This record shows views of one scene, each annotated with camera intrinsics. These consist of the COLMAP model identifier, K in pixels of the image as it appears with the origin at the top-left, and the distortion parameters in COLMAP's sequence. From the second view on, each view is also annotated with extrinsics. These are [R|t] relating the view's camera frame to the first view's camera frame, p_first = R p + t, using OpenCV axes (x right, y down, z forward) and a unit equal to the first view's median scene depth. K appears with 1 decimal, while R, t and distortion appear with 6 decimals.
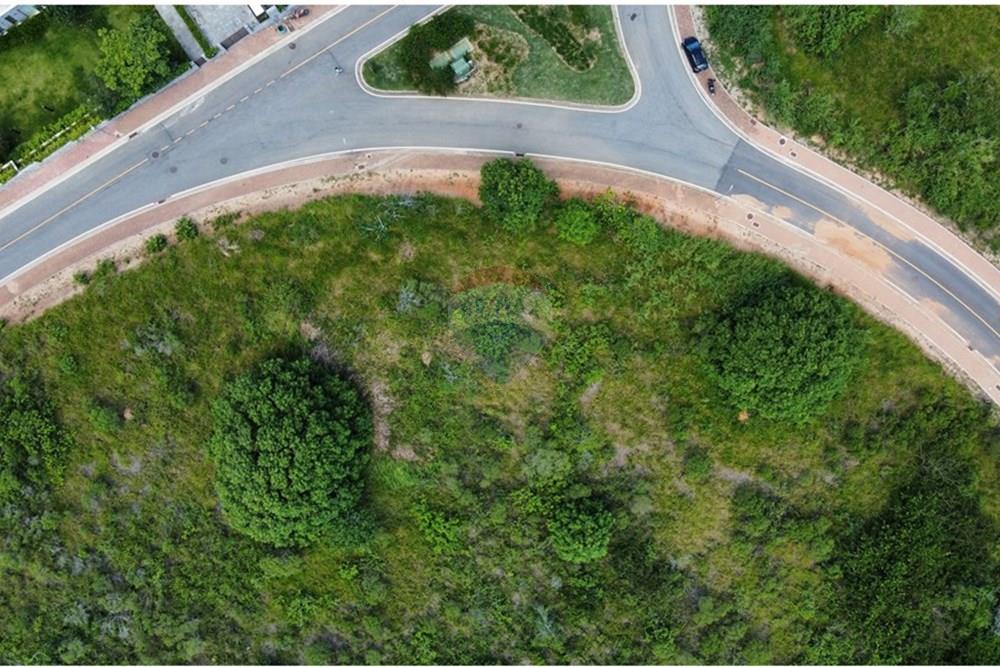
lens RADIAL K [[871.7, 0, 501.9], [0, 871.7, 311.9], [0, 0, 1]] dist [-0.001945, 0.018946]
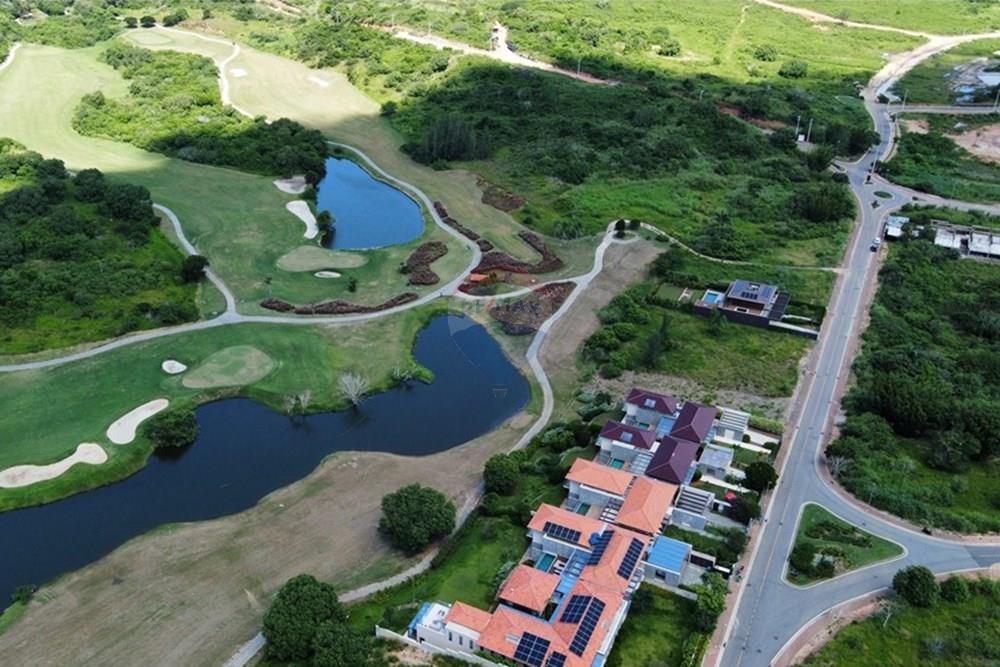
lens RADIAL K [[929.3, 0, 413.6], [0, 929.3, 333.9], [0, 0, 1]] dist [-0.005455, 0.042687]
pose [[0.884365, -0.220334, 0.411523, -1.504959], [0.466793, 0.414090, -0.781431, 0.627986], [0.001768, 0.883166, 0.469057, -0.302613]]
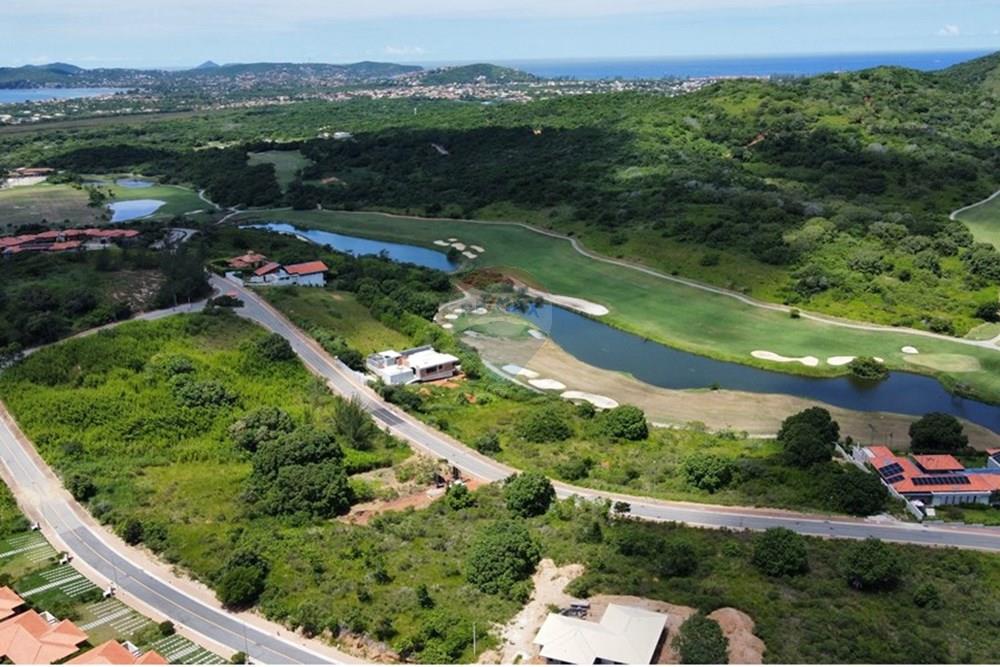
lens RADIAL K [[923.6, 0, 494.3], [0, 923.6, 325.7], [0, 0, 1]] dist [-0.000378, 0.029862]
pose [[0.826763, 0.153037, -0.541334, -0.363253], [-0.562359, 0.249909, -0.788224, 2.095537], [0.014657, 0.956099, 0.292677, -0.129957]]
